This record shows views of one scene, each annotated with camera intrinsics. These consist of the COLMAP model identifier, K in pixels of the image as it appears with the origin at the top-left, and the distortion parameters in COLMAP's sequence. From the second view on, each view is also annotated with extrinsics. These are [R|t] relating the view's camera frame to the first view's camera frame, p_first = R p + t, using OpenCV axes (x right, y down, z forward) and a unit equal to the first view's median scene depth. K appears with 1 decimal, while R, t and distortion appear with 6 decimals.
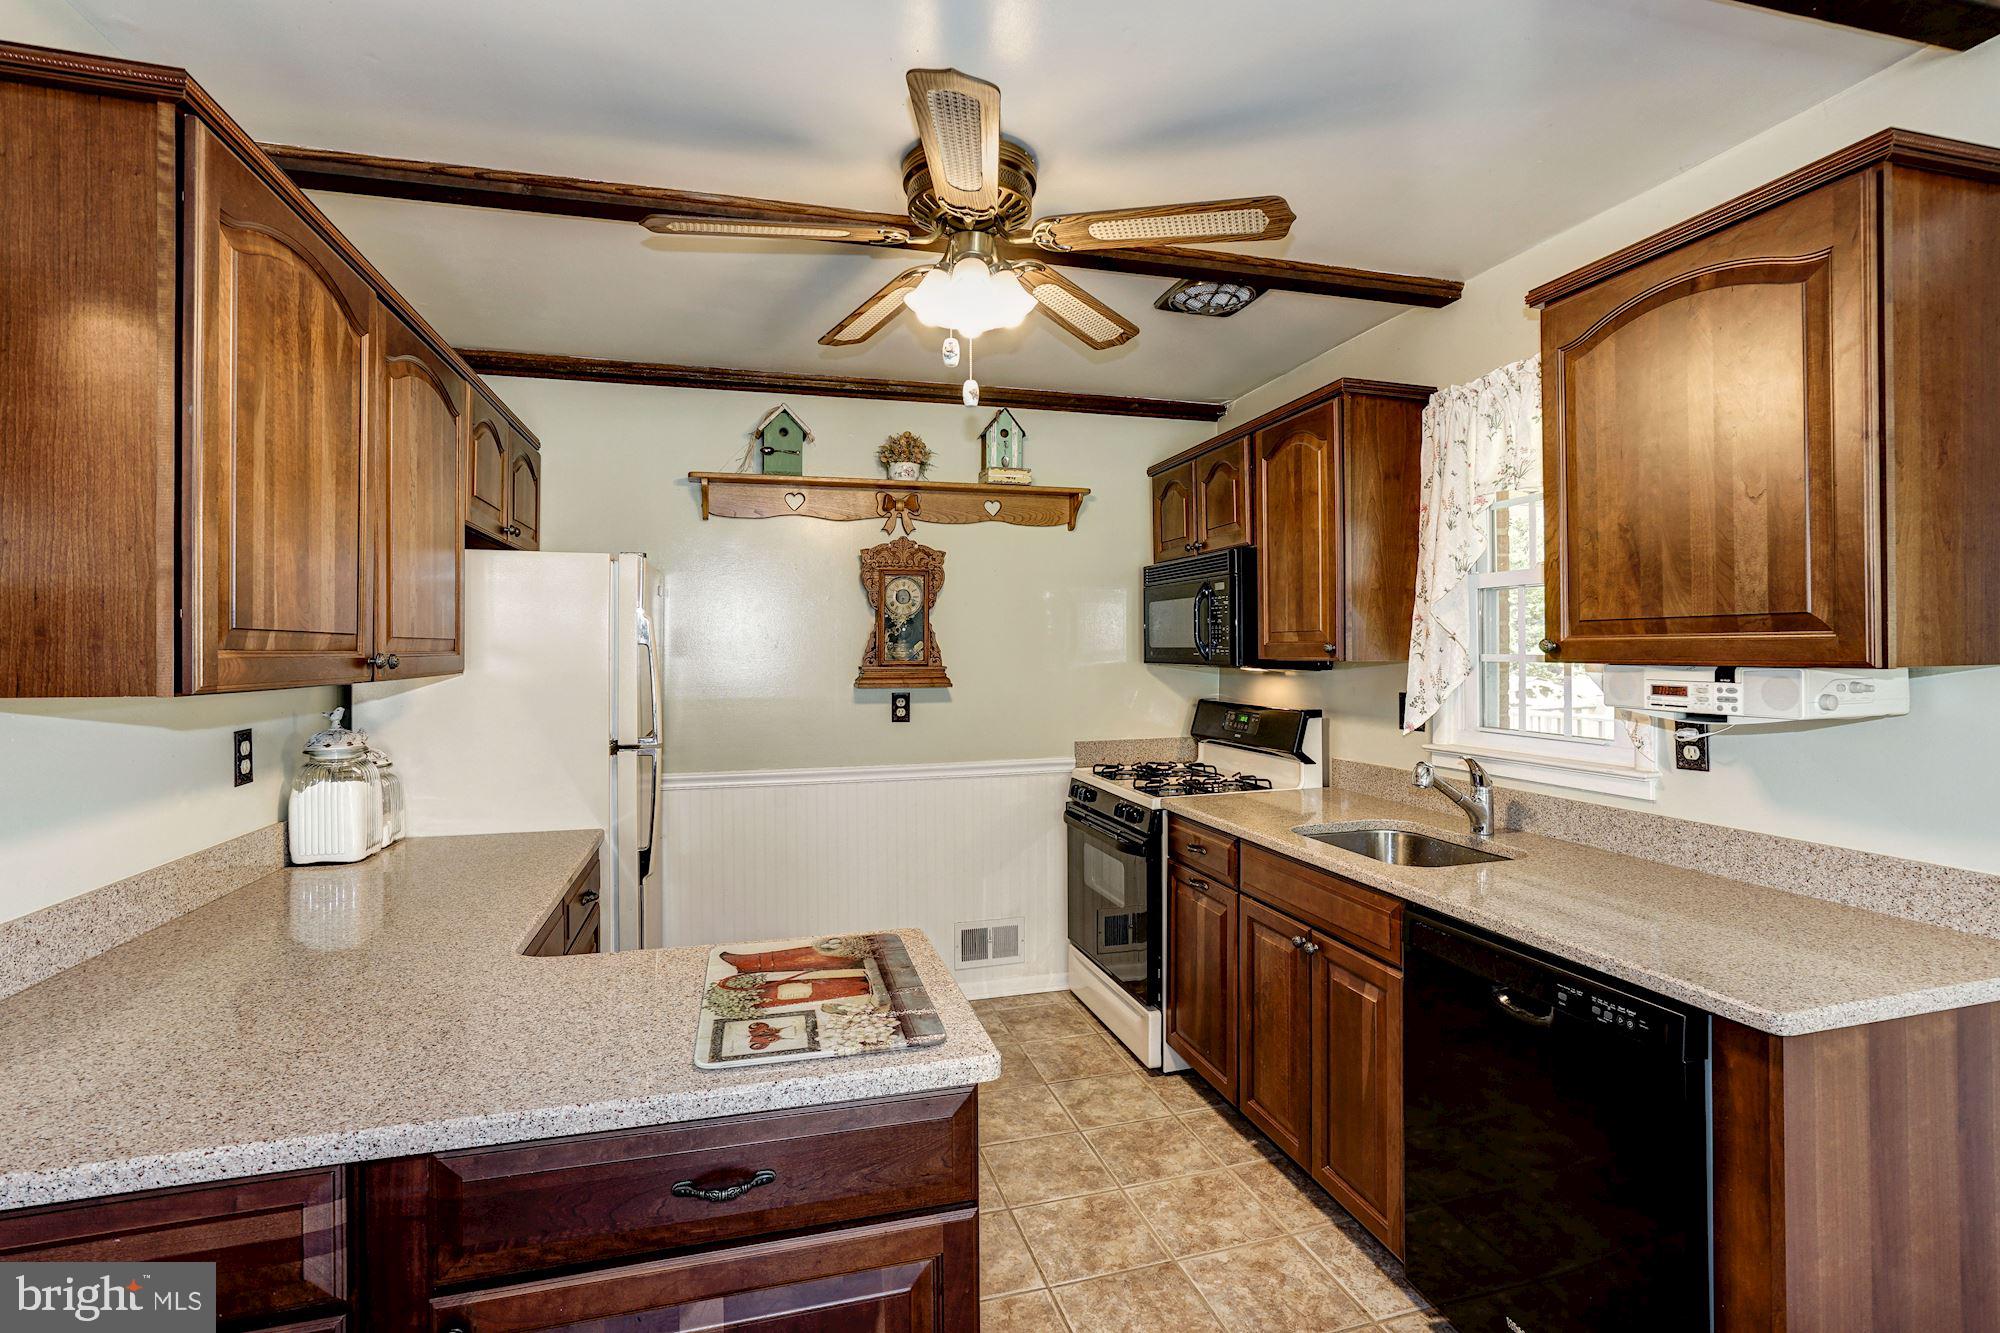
lens RADIAL K [[935.9, 0, 996.9], [0, 935.9, 647.3], [0, 0, 1]] dist [-0.030113, 0.003449]
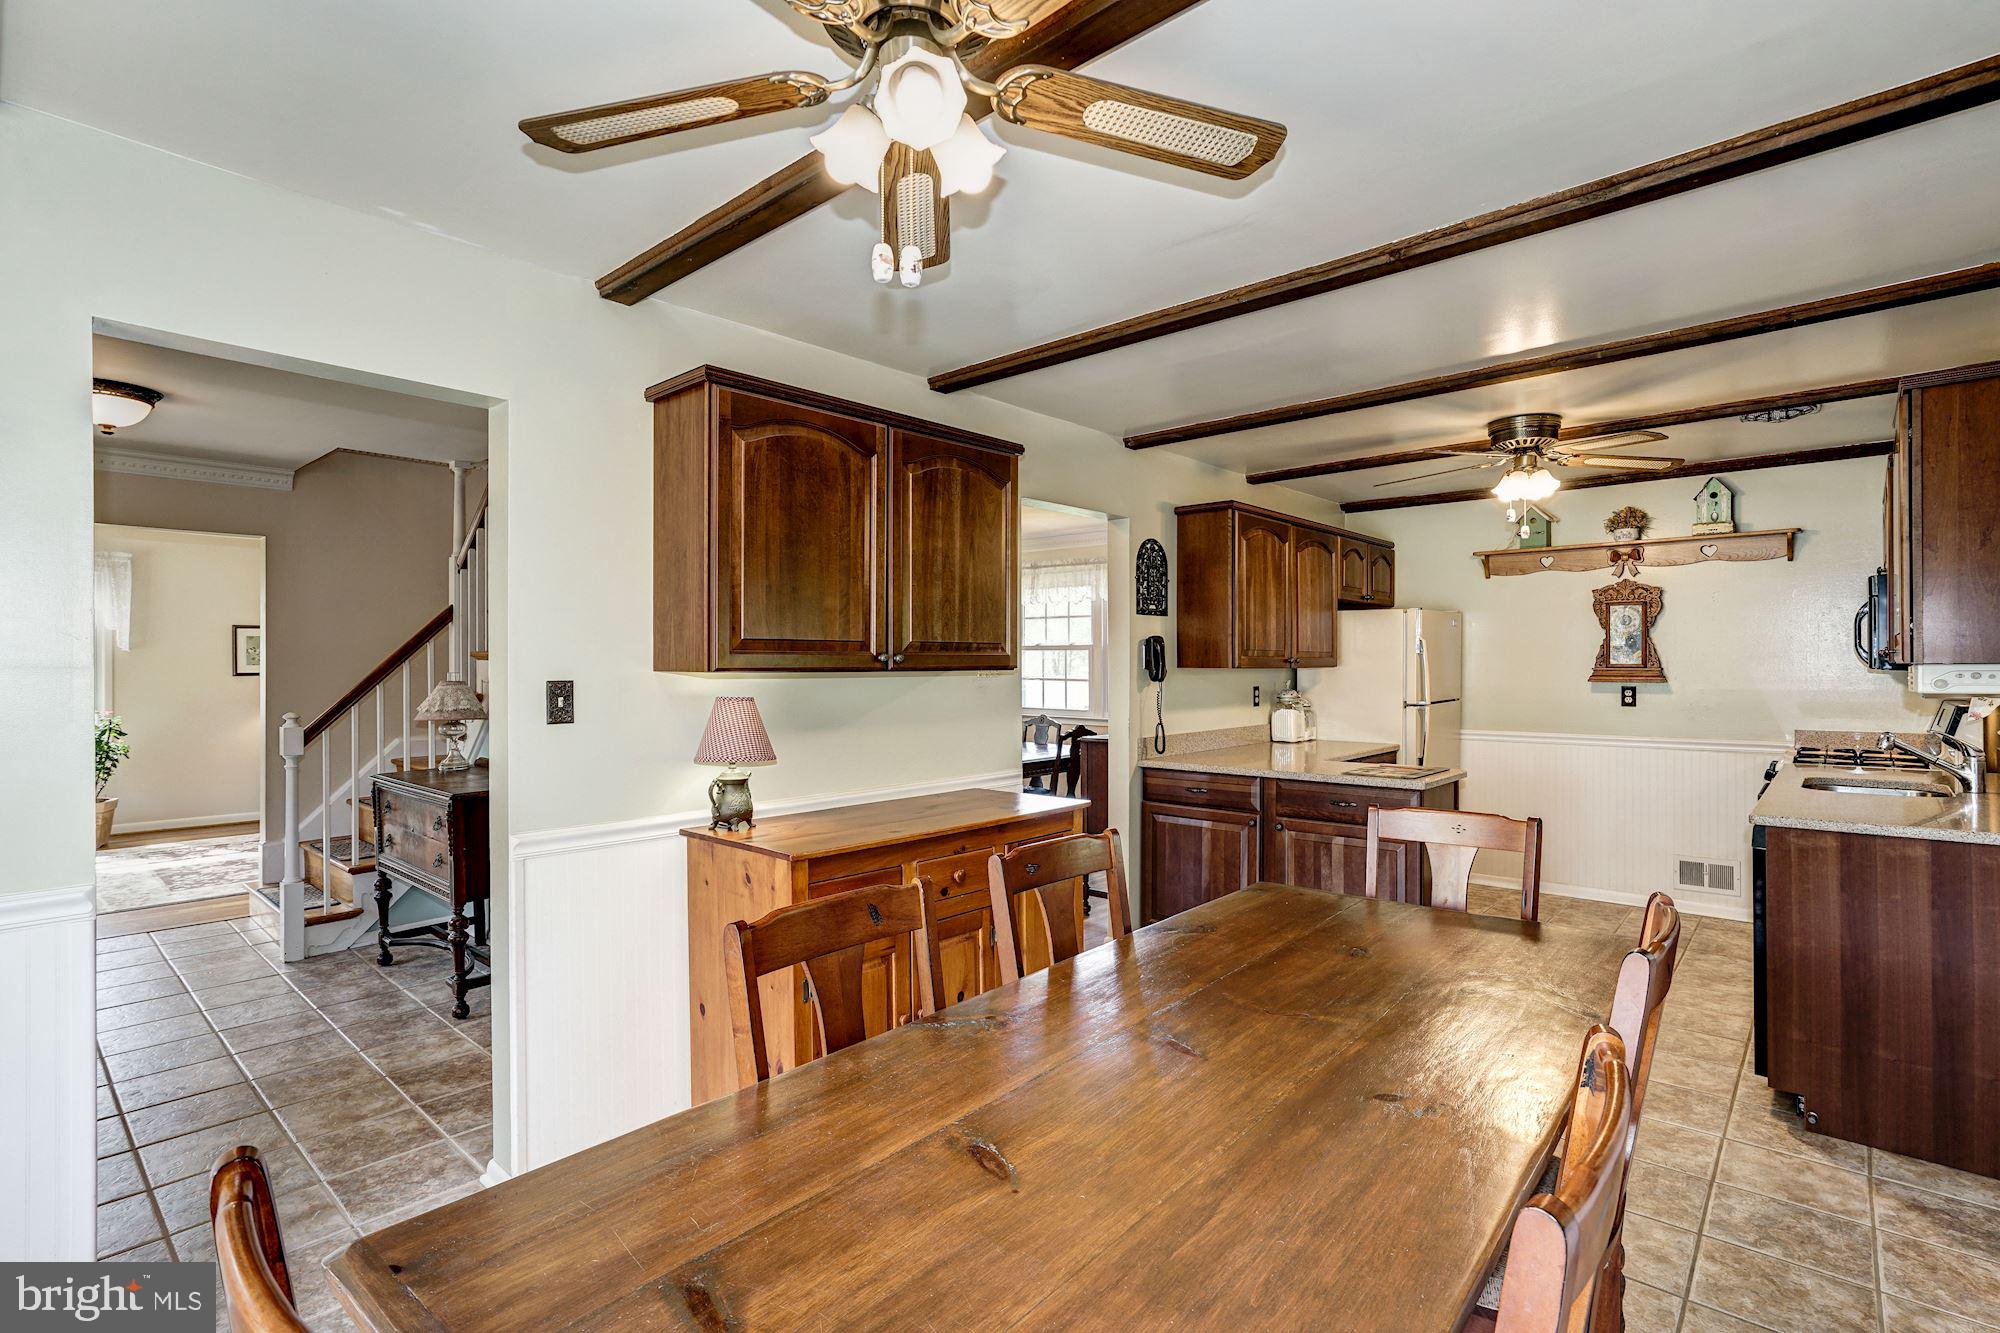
lens RADIAL K [[935.9, 0, 1001.0], [0, 935.9, 660.6], [0, 0, 1]] dist [-0.030113, 0.003449]
pose [[0.544232, 0.001964, -0.838933, 0.586952], [-0.000363, 0.999998, 0.002106, 0.006556], [0.838935, -0.000842, 0.544231, -0.612238]]
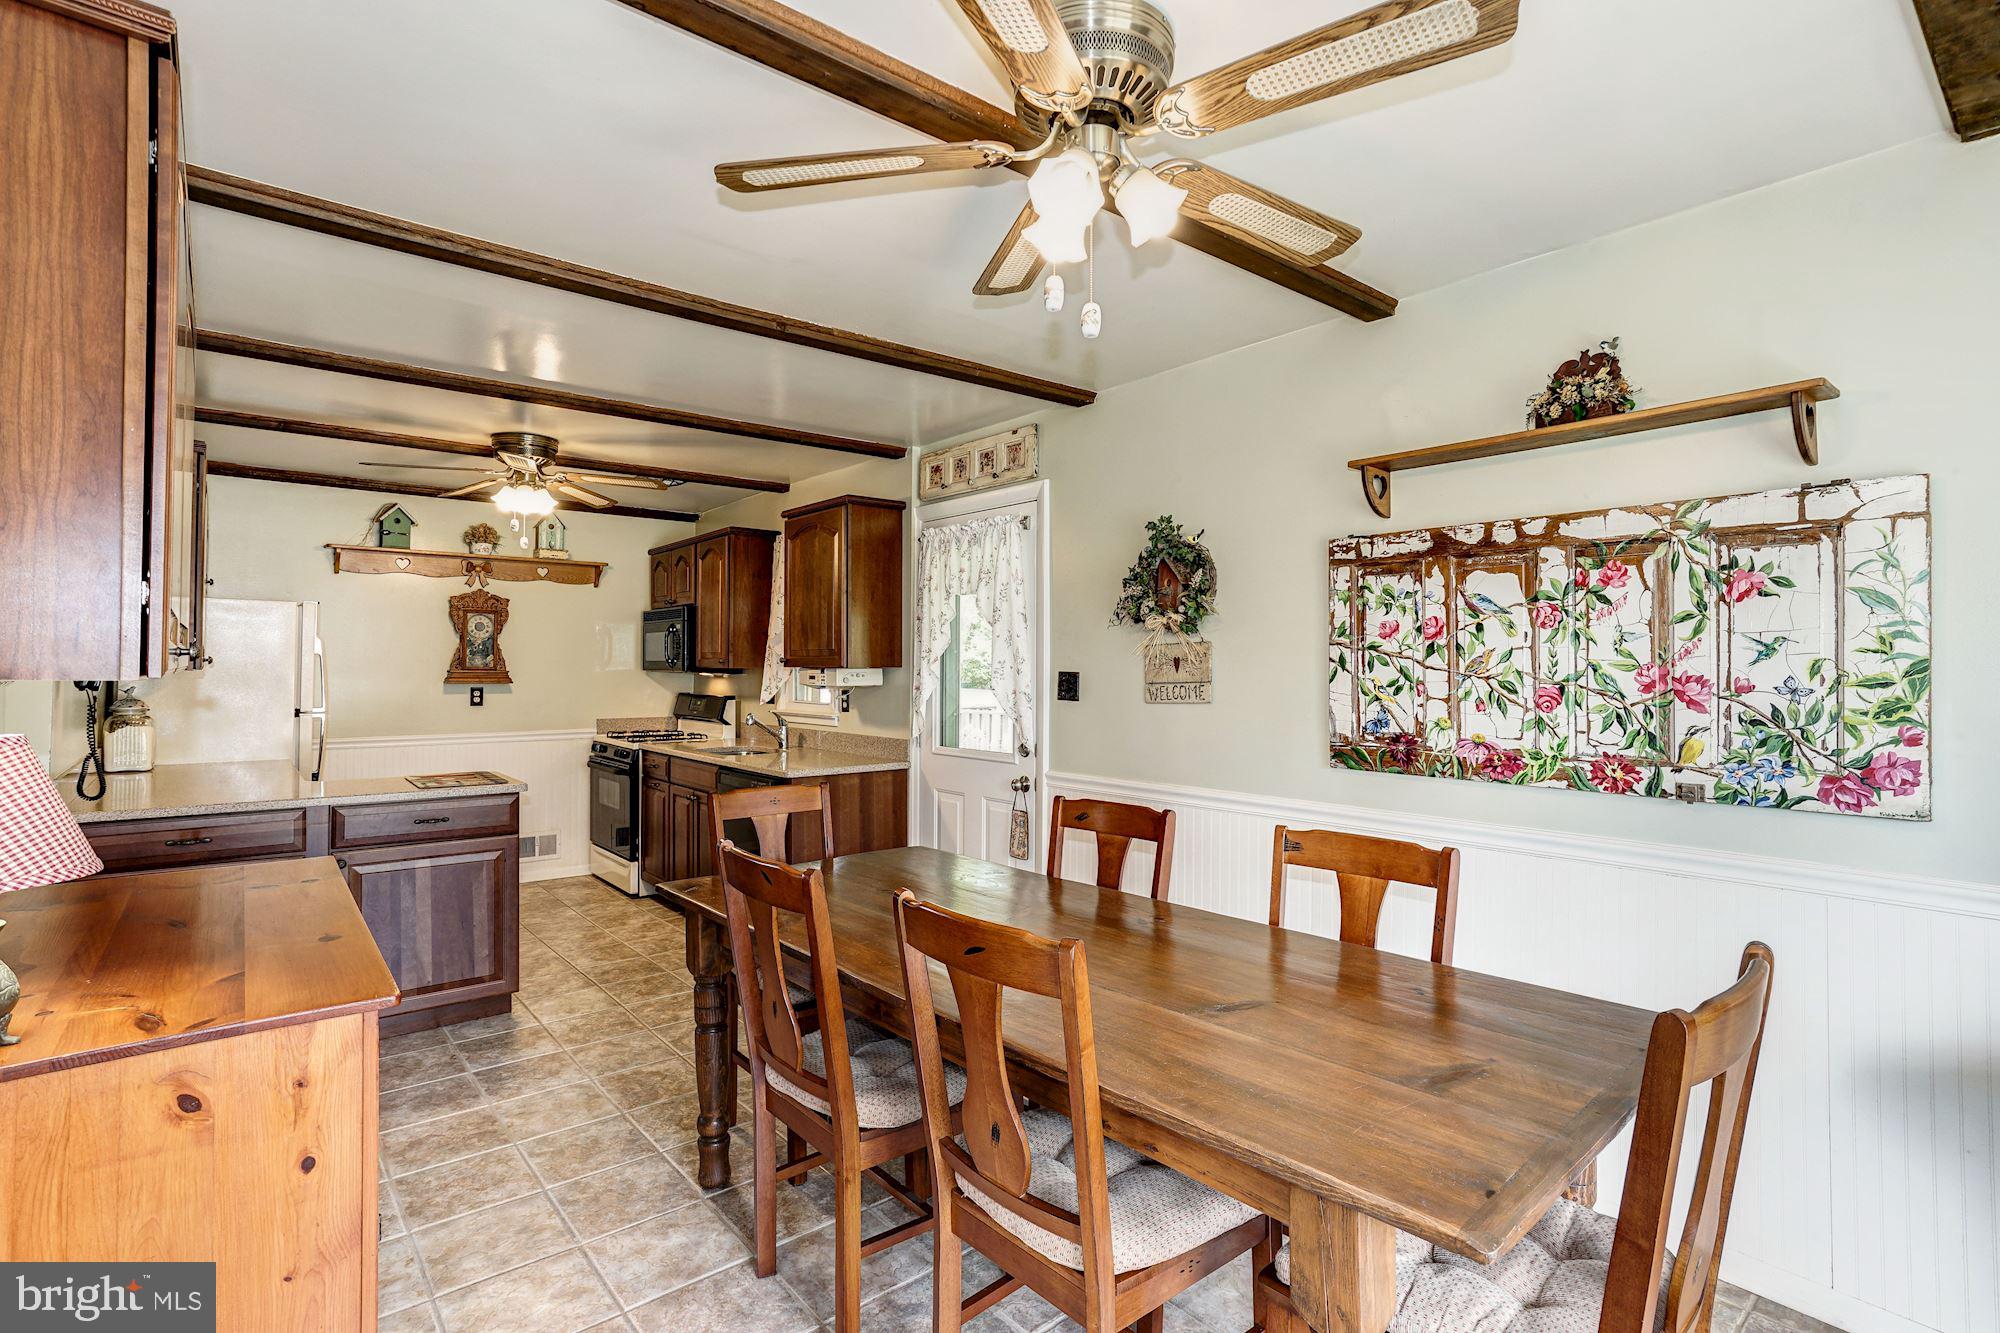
lens RADIAL K [[935.9, 0, 990.4], [0, 935.9, 663.5], [0, 0, 1]] dist [-0.030113, 0.003449]
pose [[0.912987, 0.012385, 0.407801, 0.051349], [-0.010701, 0.999922, -0.006409, 0.009409], [-0.407849, 0.001488, 0.913048, -0.806754]]
